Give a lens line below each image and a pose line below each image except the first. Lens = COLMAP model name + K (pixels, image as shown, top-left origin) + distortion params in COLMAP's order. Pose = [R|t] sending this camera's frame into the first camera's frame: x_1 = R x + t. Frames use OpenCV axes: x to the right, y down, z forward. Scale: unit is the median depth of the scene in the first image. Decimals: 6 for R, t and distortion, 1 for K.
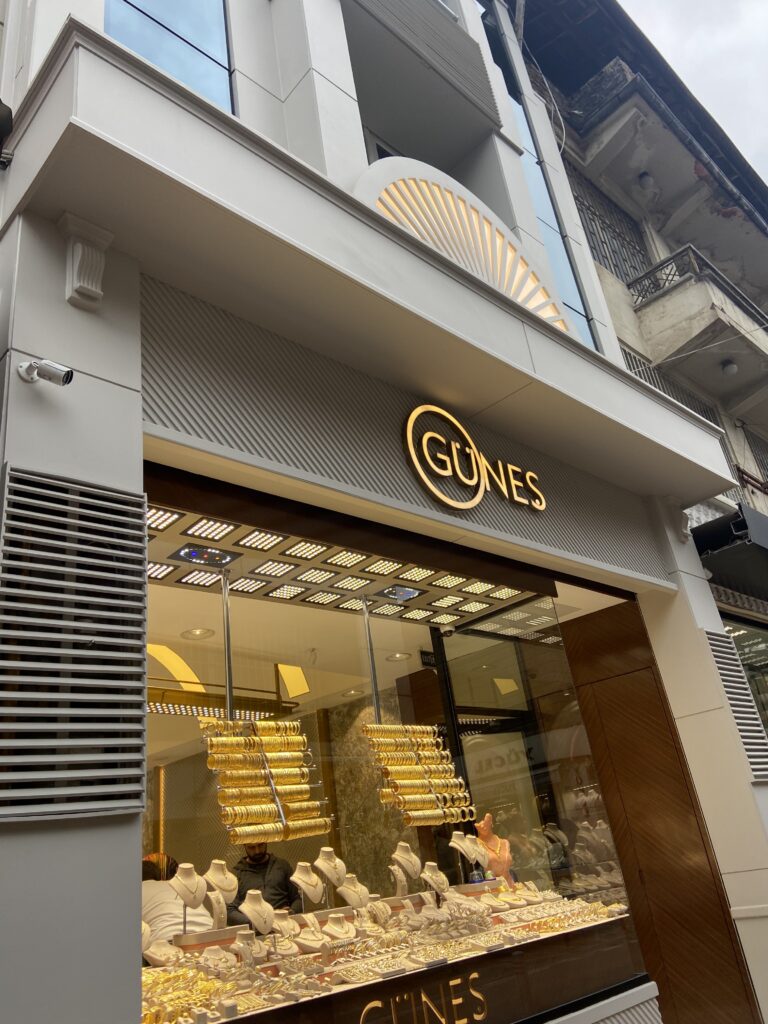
lens RADIAL K [[774.3, 0, 397.9], [0, 774.3, 512.3], [0, 0, 1]] dist [0.159052, -0.211247]
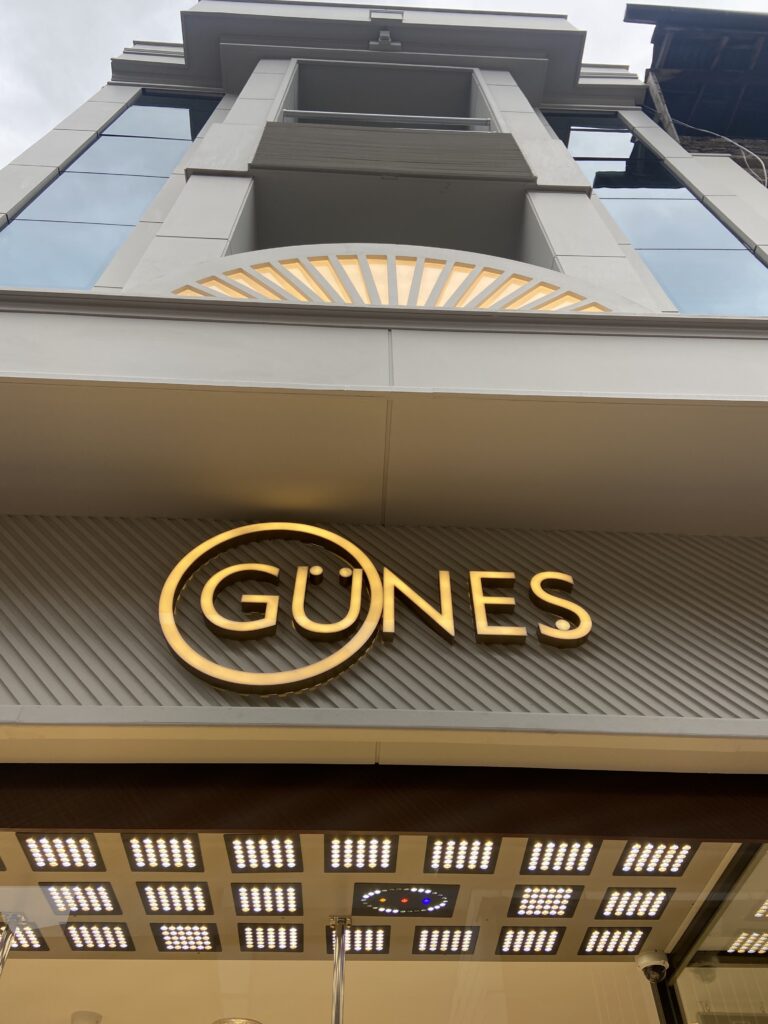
lens RADIAL K [[832.9, 0, 384.0], [0, 832.9, 512.0], [0, 0, 1]] dist [0.001042, -0.039019]
pose [[0.745924, -0.430981, -0.507793, 0.335611], [0.199196, 0.871877, -0.447382, 0.111905], [0.635546, 0.232562, 0.736204, 0.504323]]
